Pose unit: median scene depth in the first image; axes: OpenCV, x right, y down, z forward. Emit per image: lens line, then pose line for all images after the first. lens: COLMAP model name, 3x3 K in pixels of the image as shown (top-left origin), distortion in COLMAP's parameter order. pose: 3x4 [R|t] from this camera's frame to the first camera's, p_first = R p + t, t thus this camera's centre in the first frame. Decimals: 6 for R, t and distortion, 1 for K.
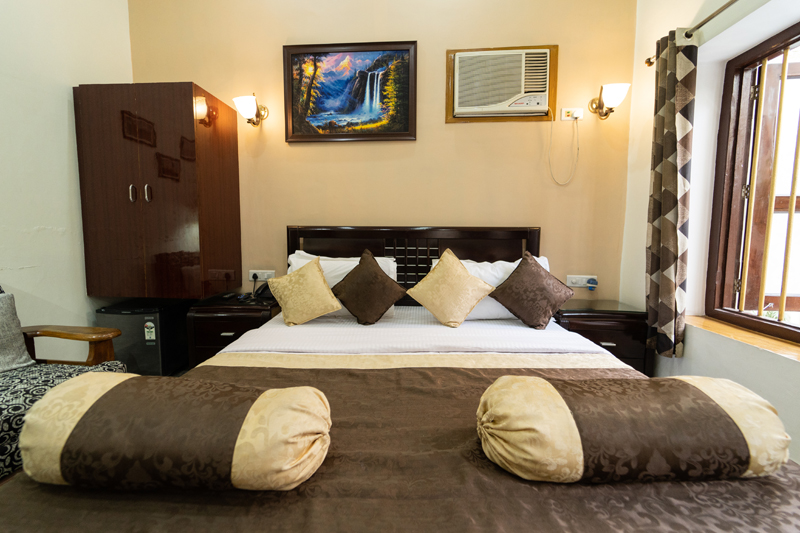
lens RADIAL K [[329.4, 0, 395.9], [0, 329.4, 260.2], [0, 0, 1]] dist [0.002402, -0.000370]
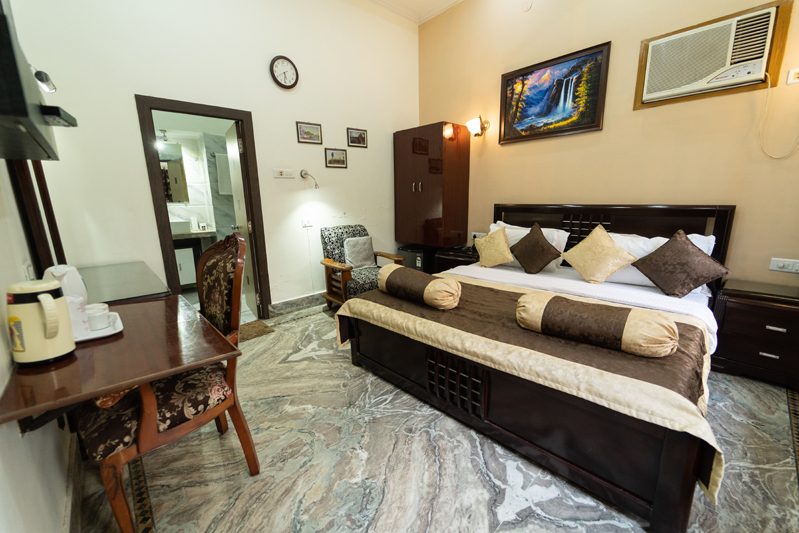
lens RADIAL K [[329.0, 0, 400.2], [0, 329.0, 263.8], [0, 0, 1]] dist [0.002402, -0.000370]
pose [[0.734650, 0.123345, -0.667140, 0.387339], [-0.040940, 0.989602, 0.137881, -0.024005], [0.677210, -0.073982, 0.732061, -0.396742]]
